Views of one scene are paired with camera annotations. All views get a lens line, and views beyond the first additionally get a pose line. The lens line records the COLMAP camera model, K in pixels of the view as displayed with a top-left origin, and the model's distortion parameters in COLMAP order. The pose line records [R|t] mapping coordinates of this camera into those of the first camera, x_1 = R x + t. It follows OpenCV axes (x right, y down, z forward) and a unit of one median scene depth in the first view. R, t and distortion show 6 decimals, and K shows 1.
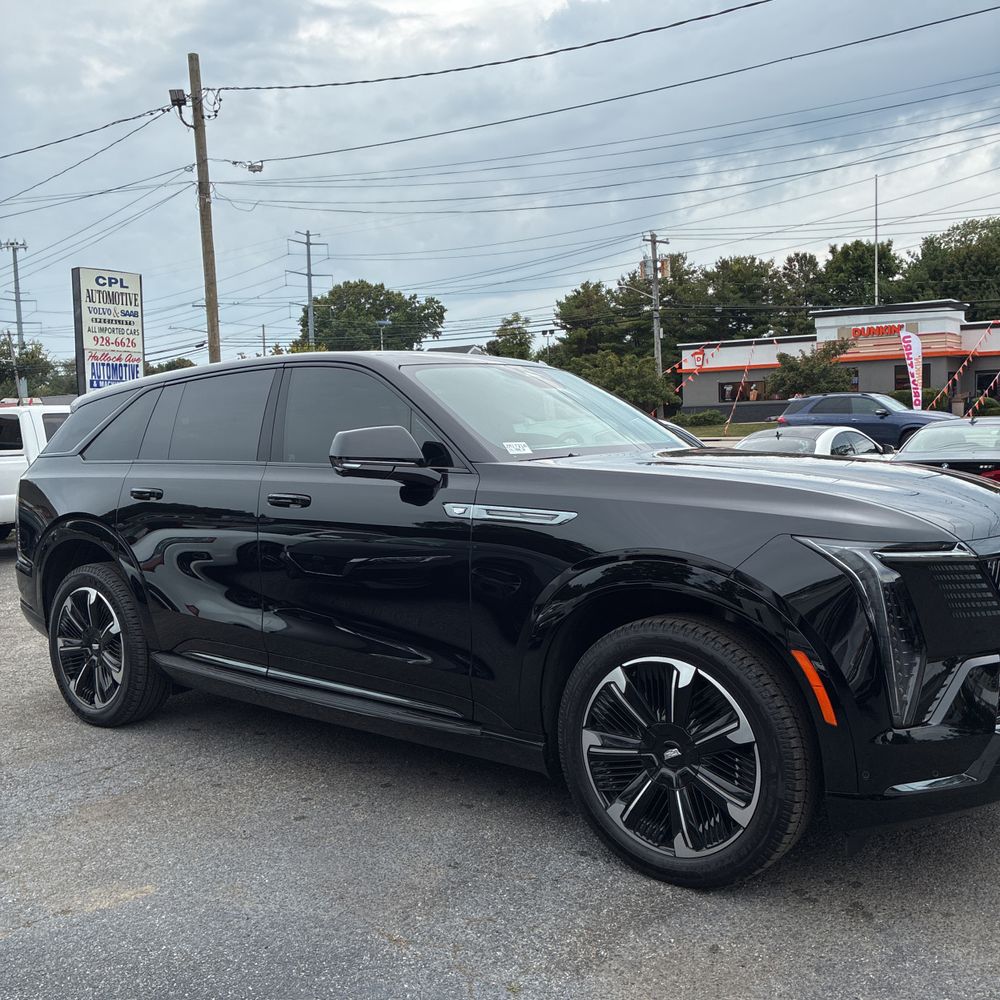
lens RADIAL K [[1011.7, 0, 496.2], [0, 1011.7, 491.9], [0, 0, 1]] dist [0.030339, -0.031454]
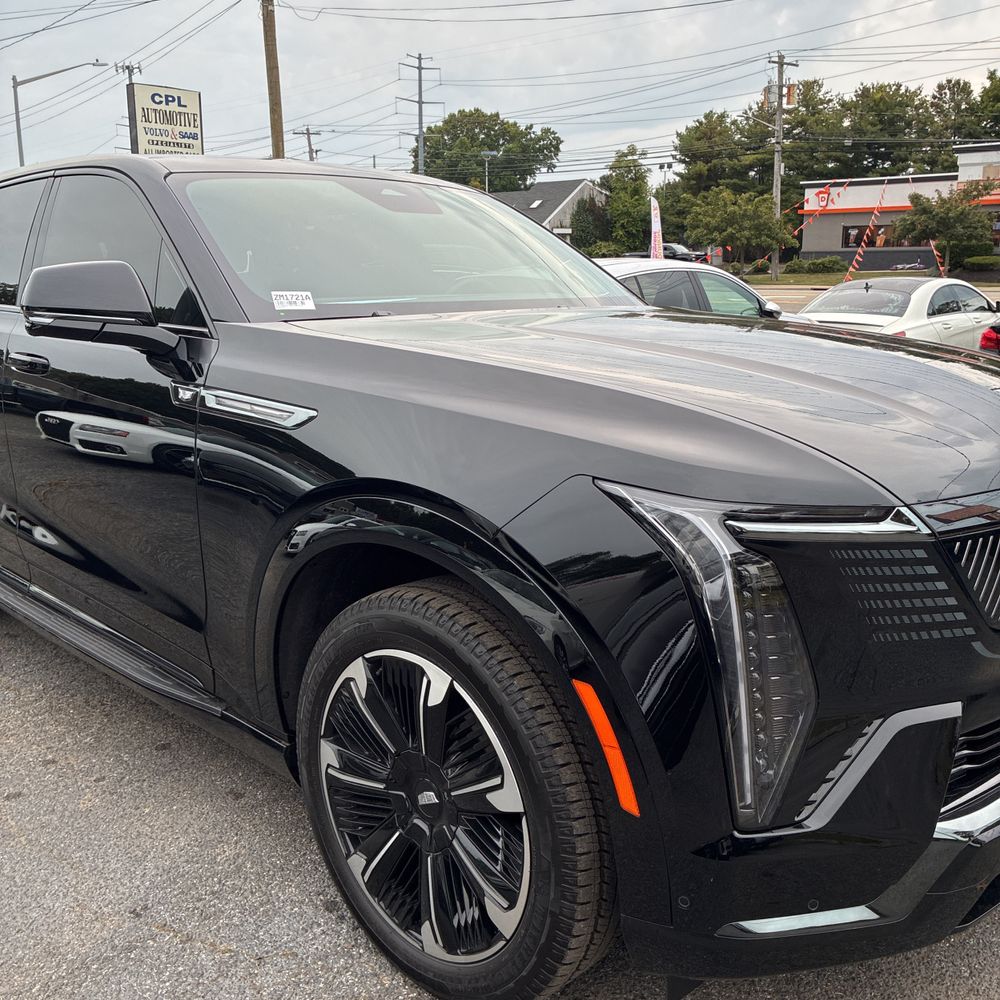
lens RADIAL K [[1017.2, 0, 498.6], [0, 1017.2, 484.2], [0, 0, 1]] dist [-0.011771, 0.061009]
pose [[0.993443, 0.048159, -0.103694, 0.038816], [-0.032501, 0.988496, 0.147716, -0.004575], [0.109615, -0.143377, 0.983579, 0.057548]]
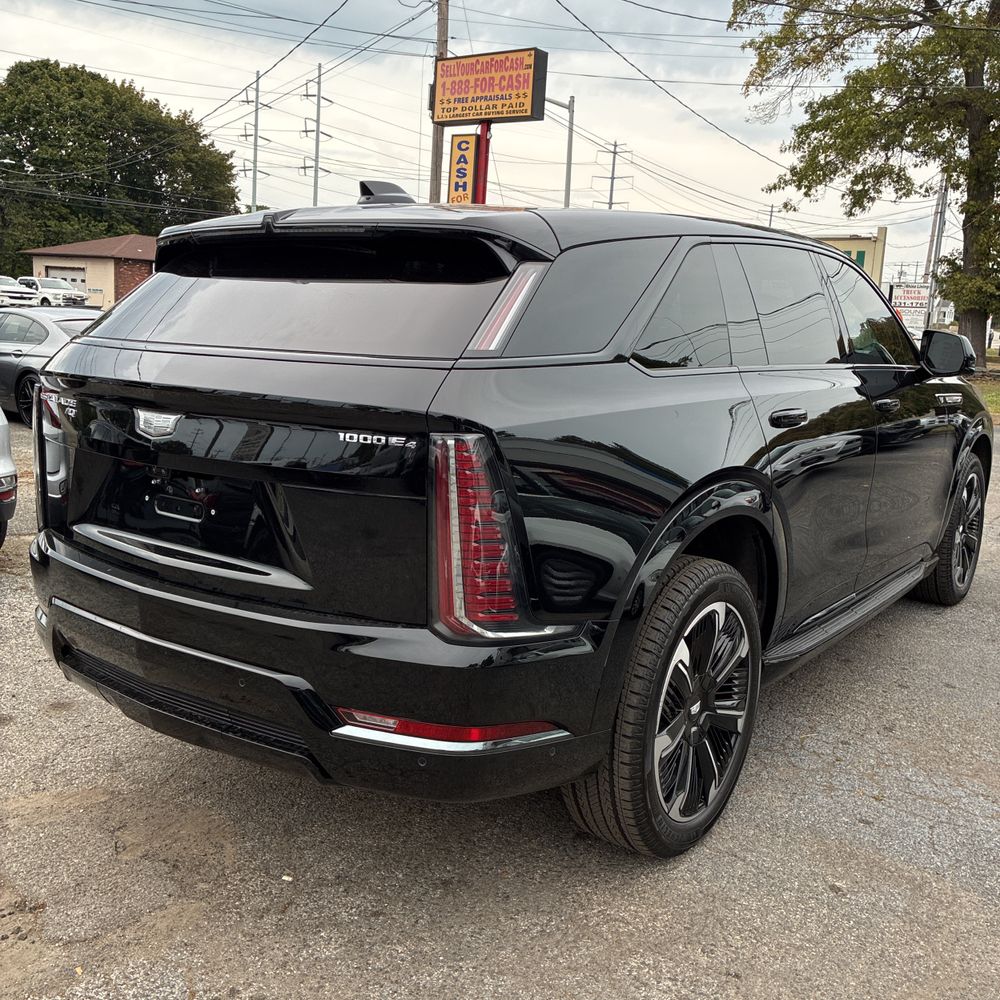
lens RADIAL K [[1011.7, 0, 496.2], [0, 1011.7, 491.9], [0, 0, 1]] dist [0.030339, -0.031454]
pose [[-0.042862, -0.187300, 0.981367, -0.095121], [0.040424, 0.981140, 0.189022, -0.015412], [-0.998263, 0.047773, -0.034483, 0.169881]]
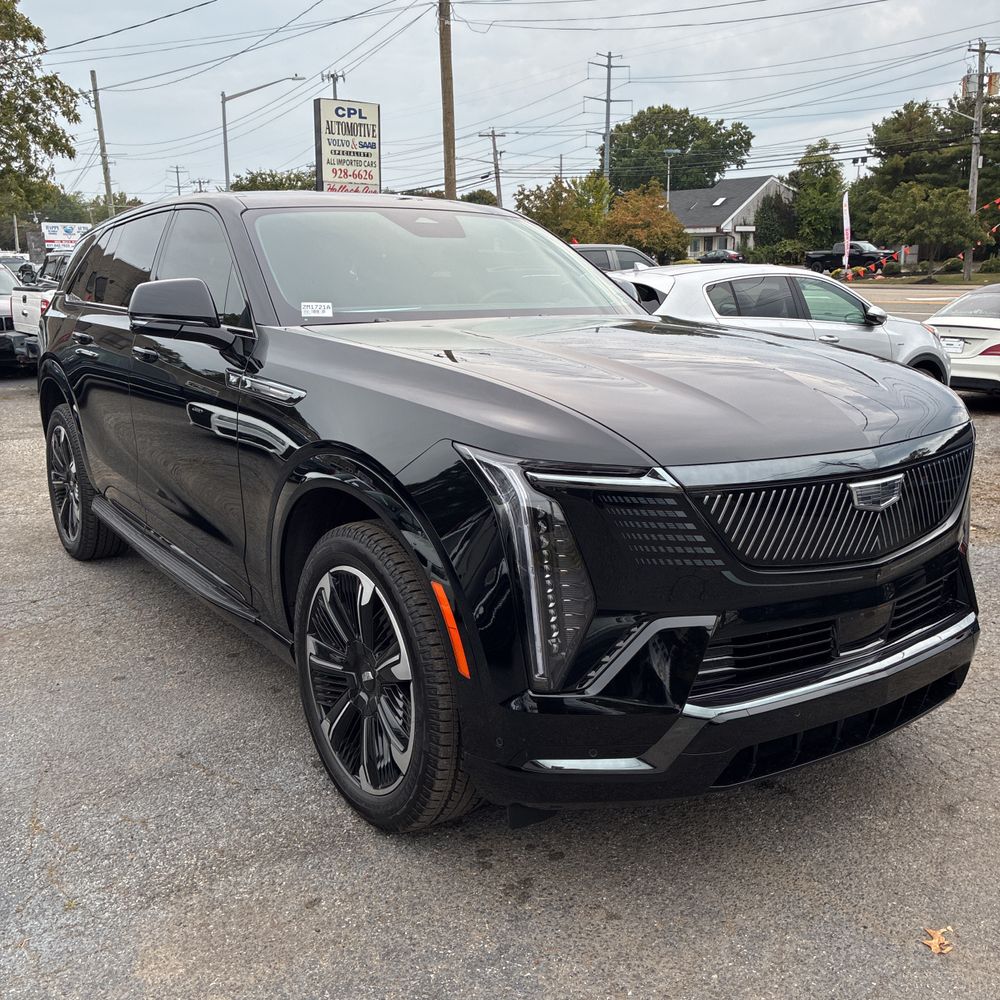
lens RADIAL K [[1013.2, 0, 493.8], [0, 1013.2, 484.3], [0, 0, 1]] dist [0.019270, -0.015536]
pose [[0.956392, 0.086490, -0.278987, 0.071623], [-0.043469, 0.986663, 0.156864, -0.006517], [0.288833, -0.137896, 0.947396, 0.032551]]
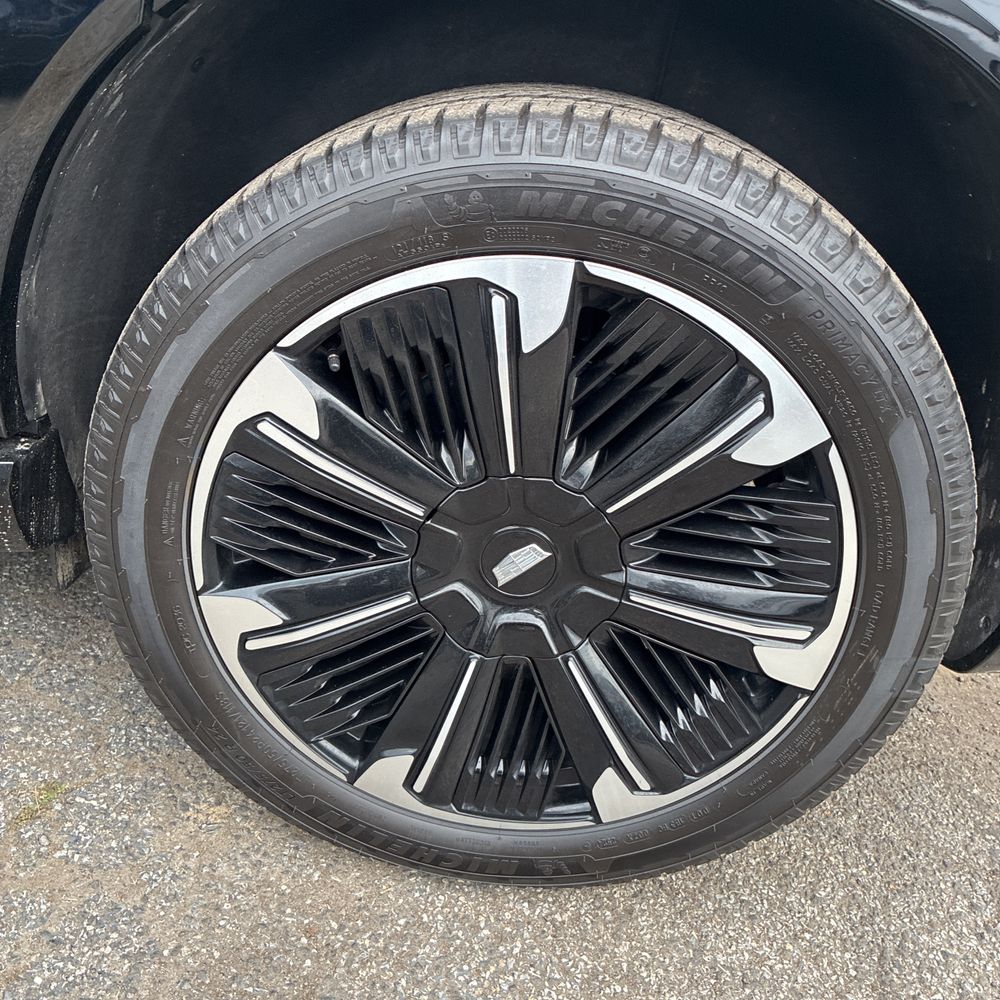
lens RADIAL K [[1060.1, 0, 494.9], [0, 1060.1, 500.7], [0, 0, 1]] dist [0.041599, -0.004368]
pose [[0.812941, -0.386776, 0.435351, 0.004676], [0.213142, 0.893327, 0.395647, 0.015733], [-0.541938, -0.228846, 0.808661, 0.105770]]
